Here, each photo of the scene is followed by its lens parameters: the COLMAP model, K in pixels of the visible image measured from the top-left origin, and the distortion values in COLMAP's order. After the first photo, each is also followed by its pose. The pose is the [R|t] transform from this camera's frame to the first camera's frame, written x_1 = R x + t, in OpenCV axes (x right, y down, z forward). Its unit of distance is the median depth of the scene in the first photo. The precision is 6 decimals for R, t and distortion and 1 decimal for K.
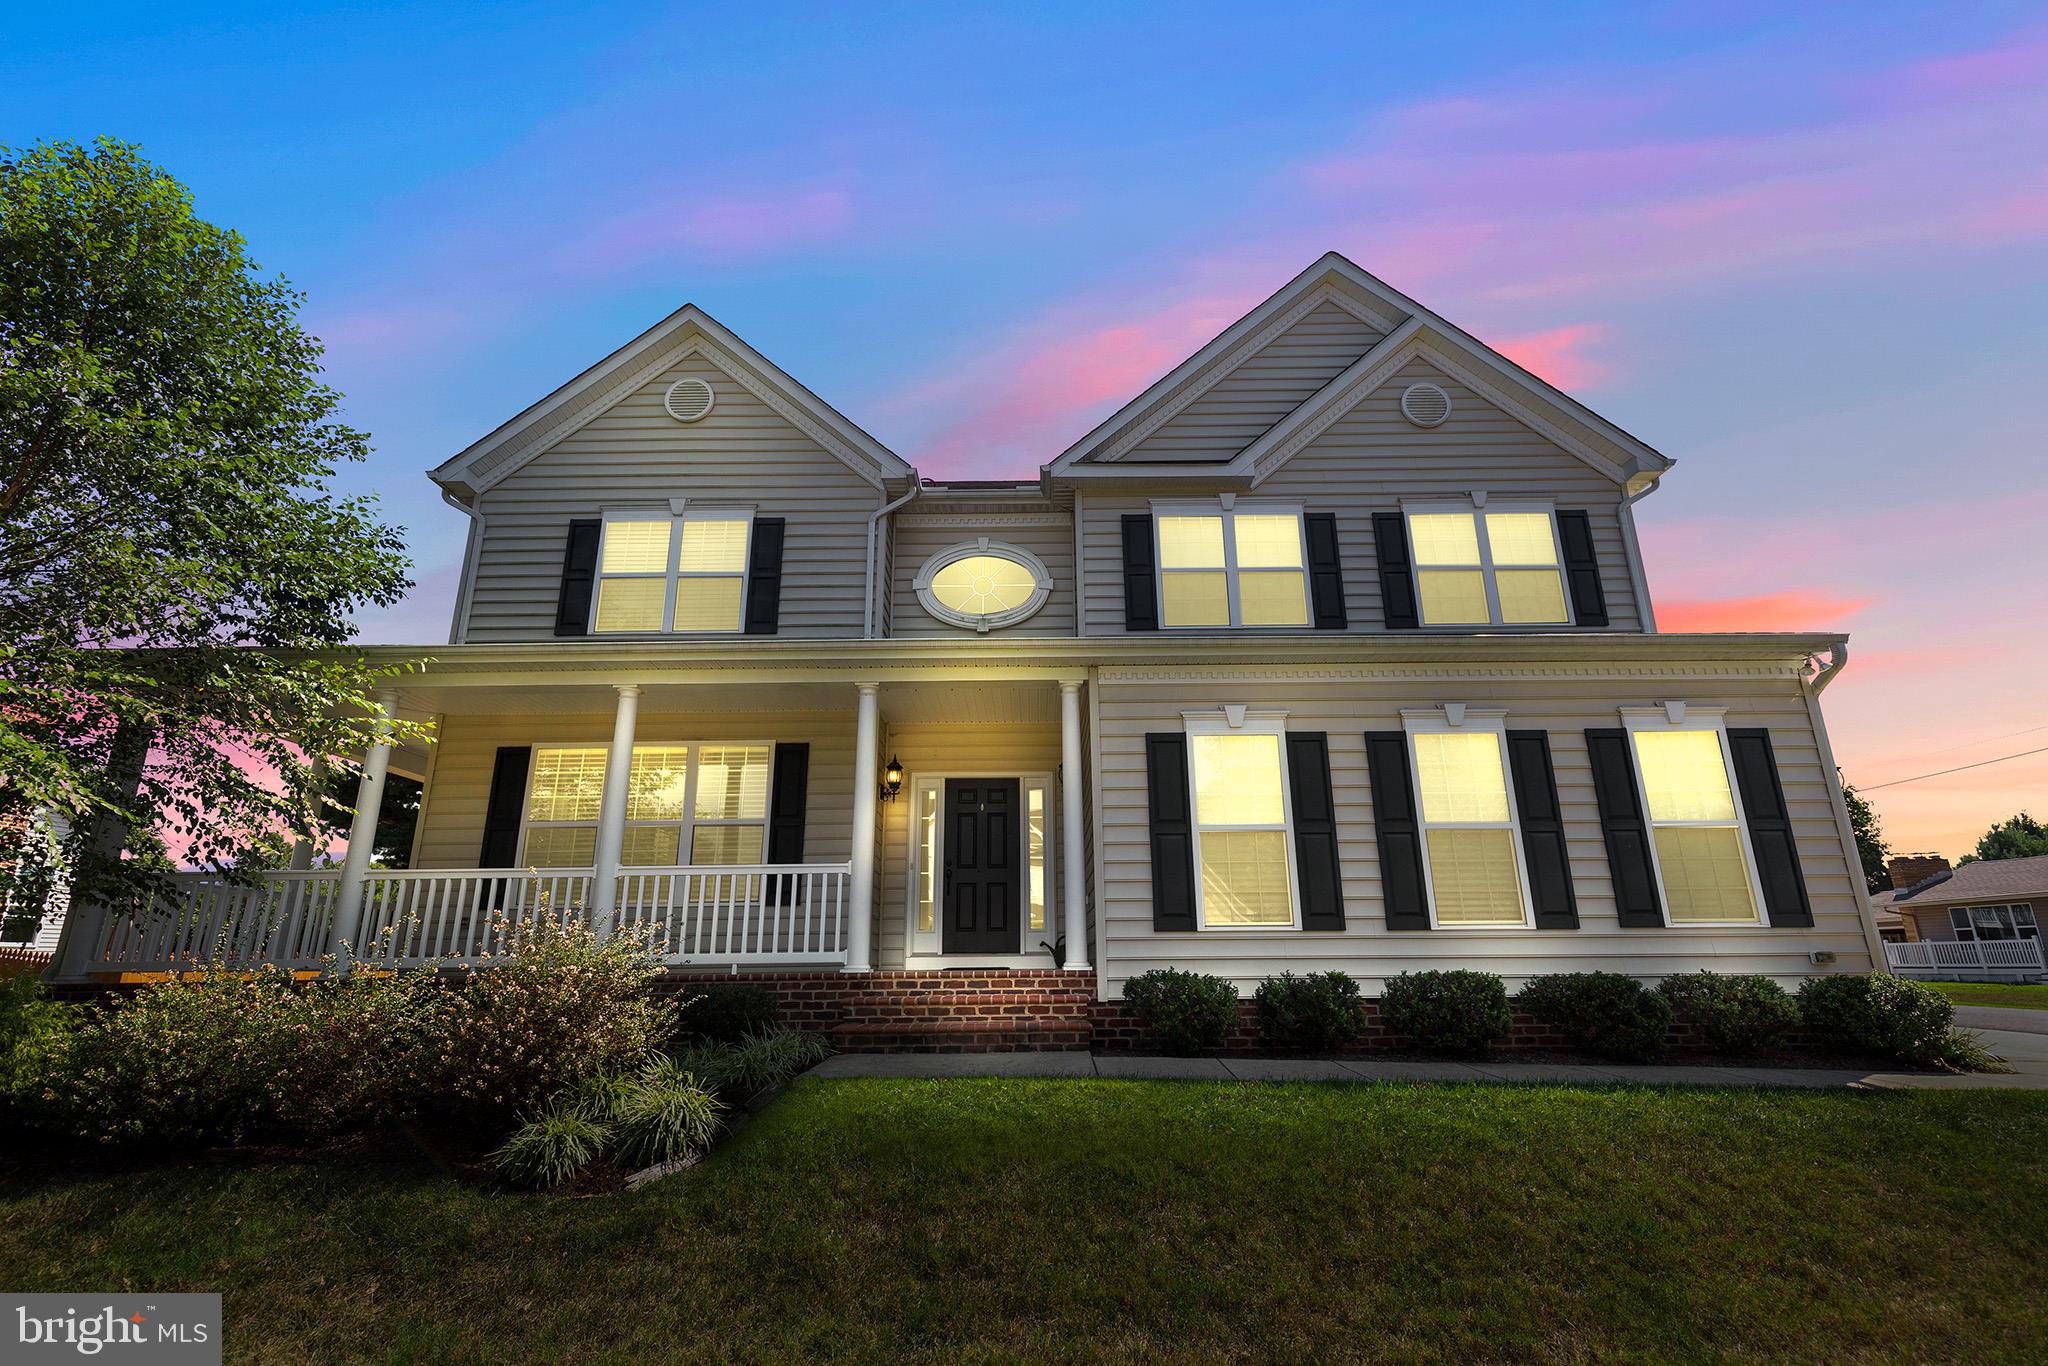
lens RADIAL K [[933.0, 0, 1022.9], [0, 933.0, 682.8], [0, 0, 1]] dist [-0.007649, 0.001038]
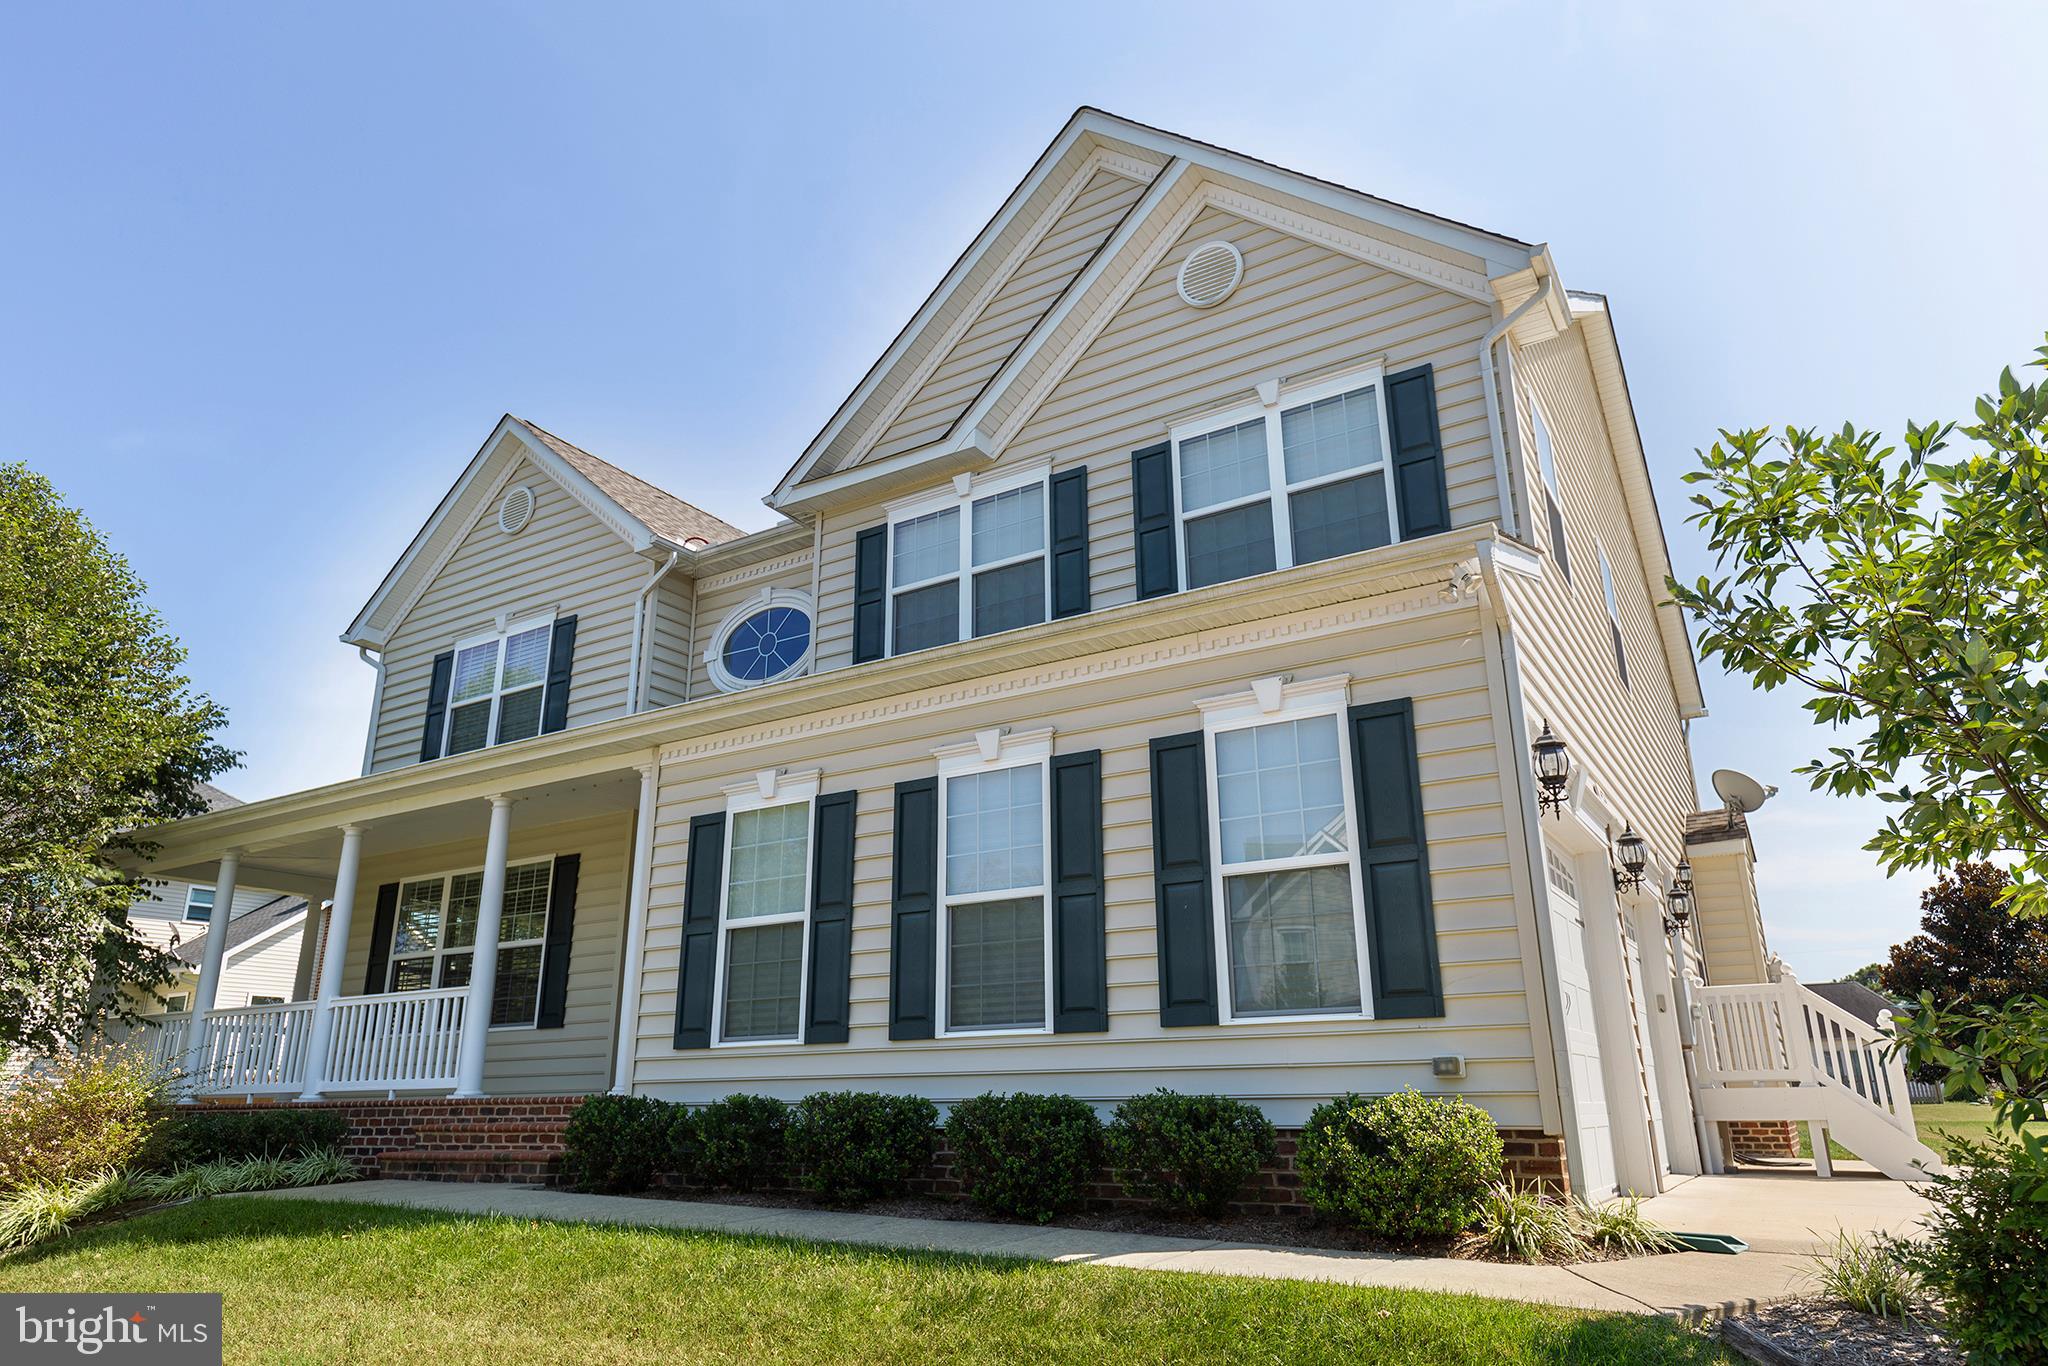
lens RADIAL K [[1228.2, 0, 1035.3], [0, 1228.2, 690.9], [0, 0, 1]] dist [0.004194, -0.002393]
pose [[0.865050, -0.163160, -0.474412, 0.967926], [0.163654, 0.985683, -0.040586, 0.036214], [0.474242, -0.042530, 0.879367, 0.151765]]
